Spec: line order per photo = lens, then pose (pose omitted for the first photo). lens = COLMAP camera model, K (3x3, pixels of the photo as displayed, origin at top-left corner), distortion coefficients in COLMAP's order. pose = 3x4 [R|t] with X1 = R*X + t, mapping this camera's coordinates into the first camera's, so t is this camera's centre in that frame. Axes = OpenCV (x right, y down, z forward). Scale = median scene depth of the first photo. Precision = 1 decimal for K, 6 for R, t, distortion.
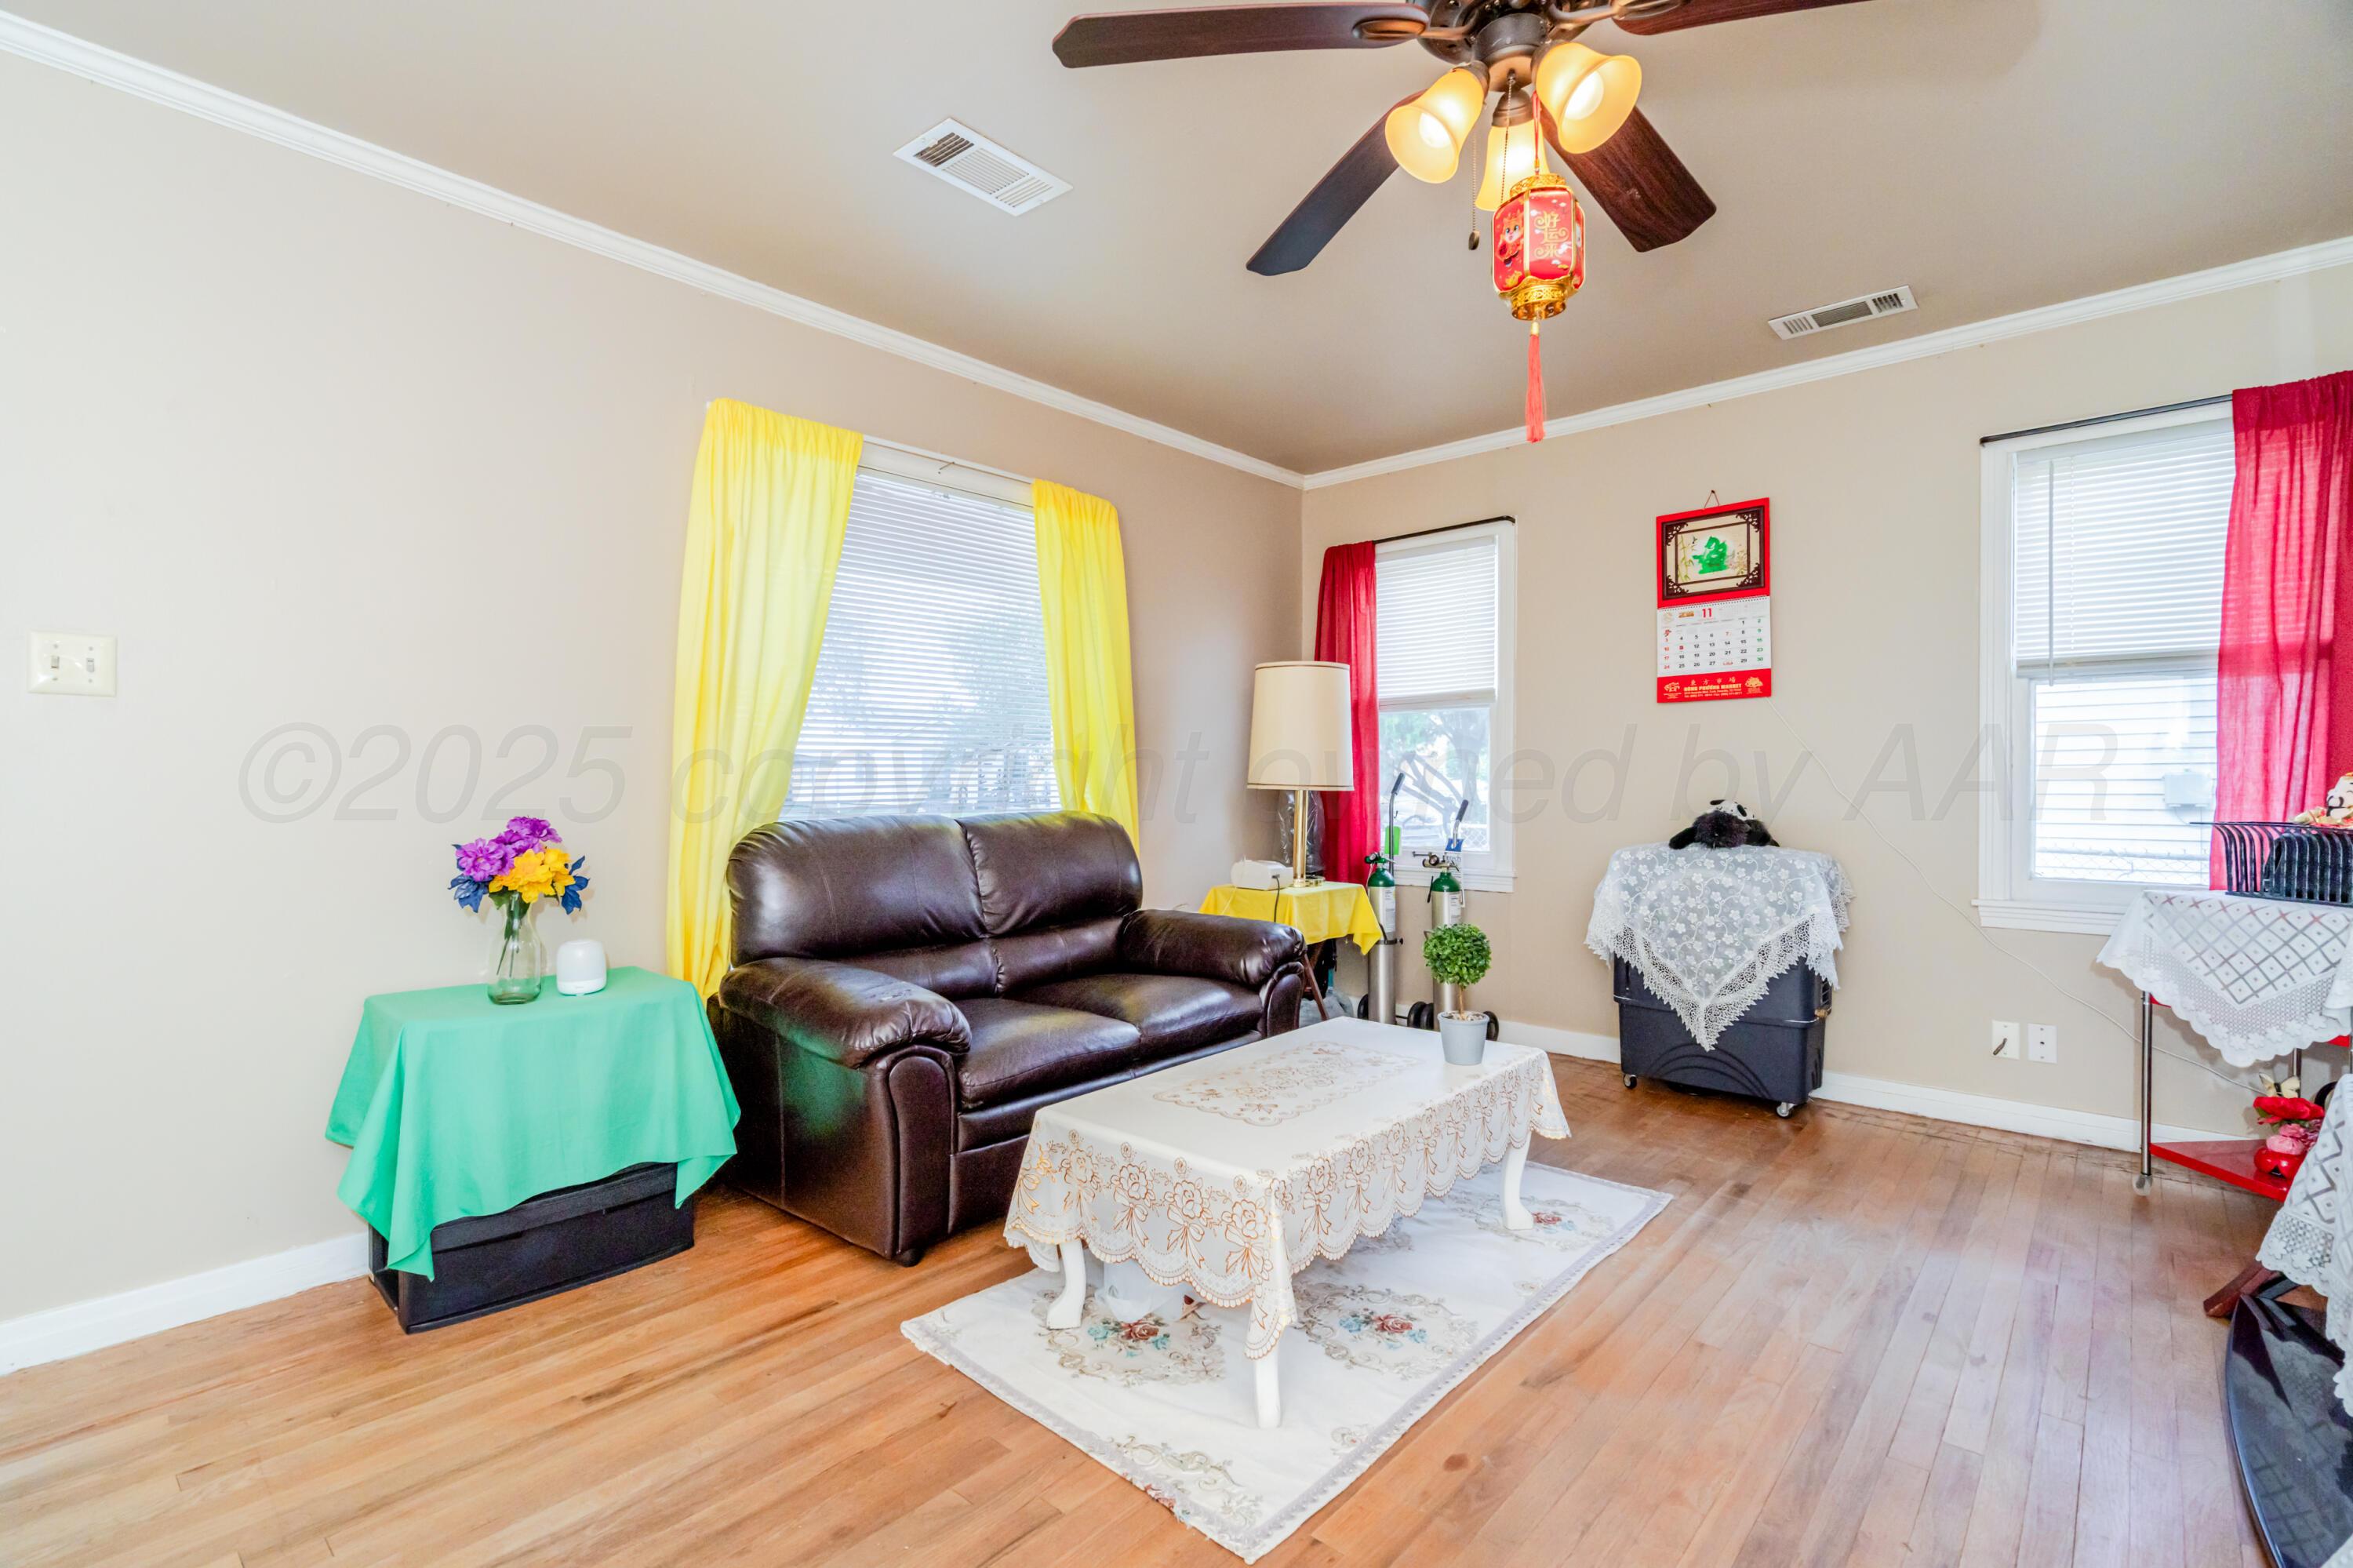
lens RADIAL K [[1079.9, 0, 1154.1], [0, 1079.9, 763.9], [0, 0, 1]] dist [-0.003365, 0.000435]
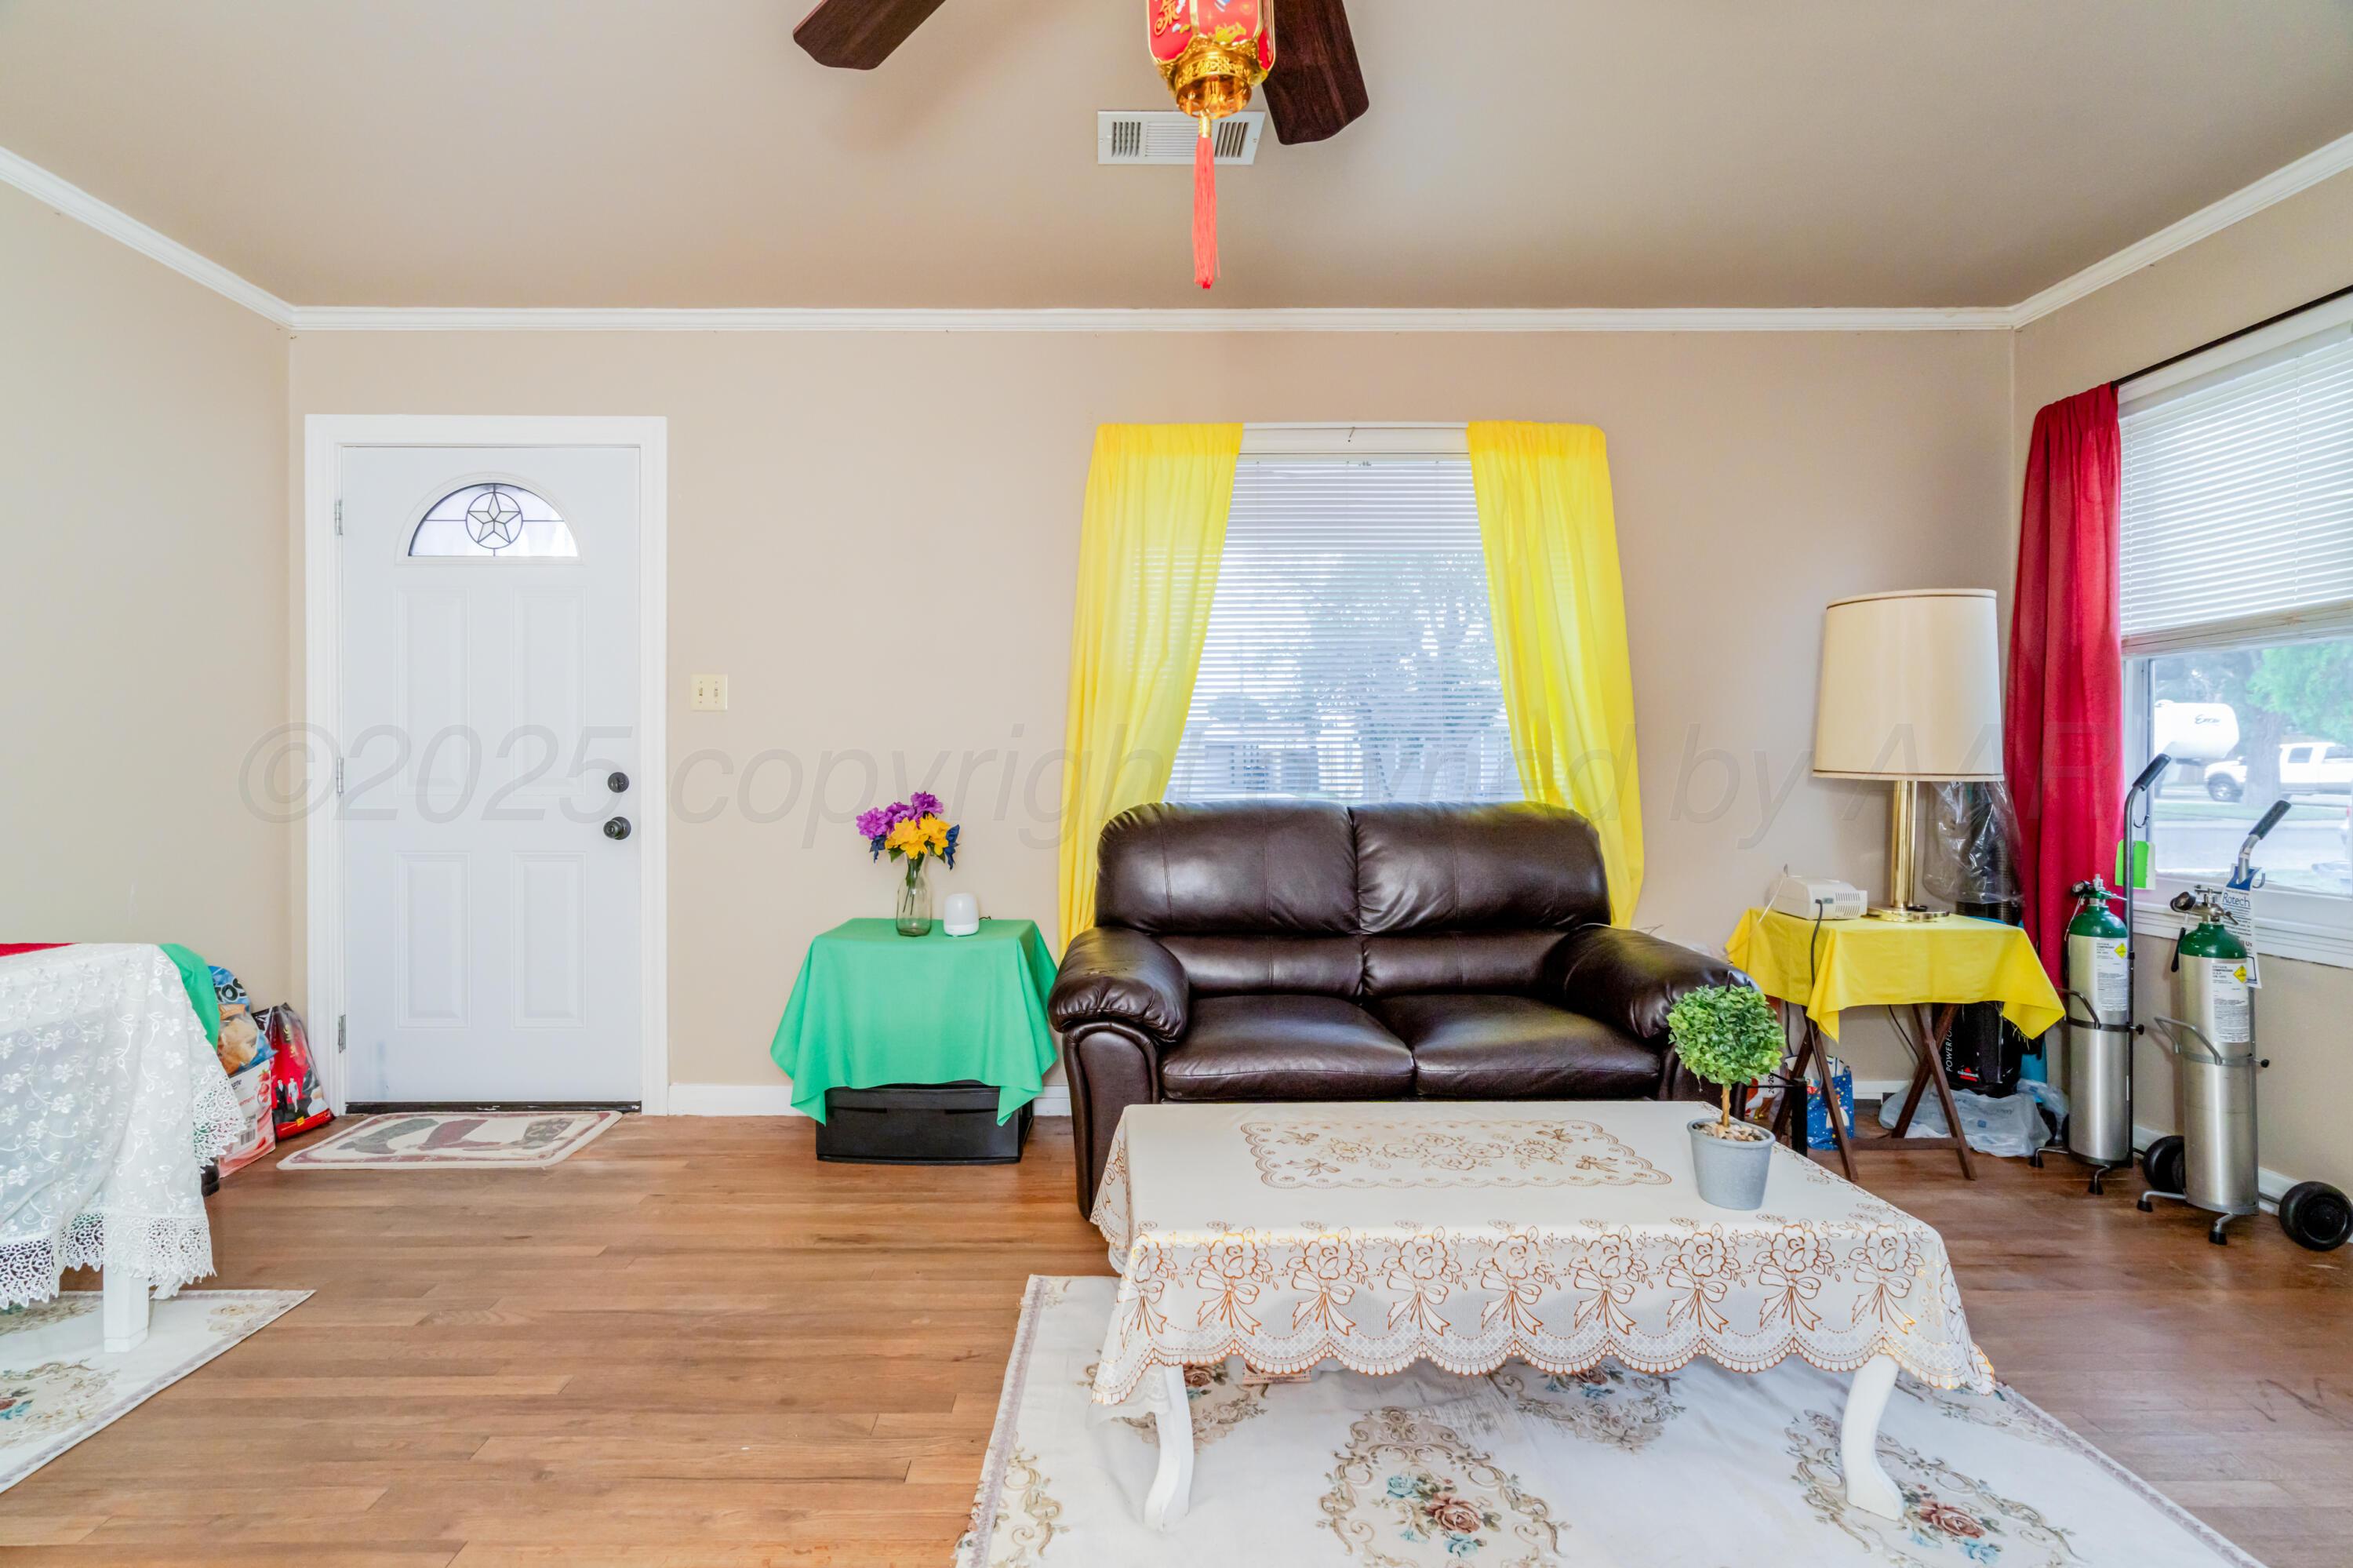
lens RADIAL K [[1079.9, 0, 1154.1], [0, 1079.9, 763.9], [0, 0, 1]] dist [-0.003365, 0.000435]
pose [[0.677627, -0.000700, -0.735406, 0.392425], [0.009668, 0.999922, 0.007957, 0.004733], [0.735343, -0.012502, 0.677580, 0.233095]]
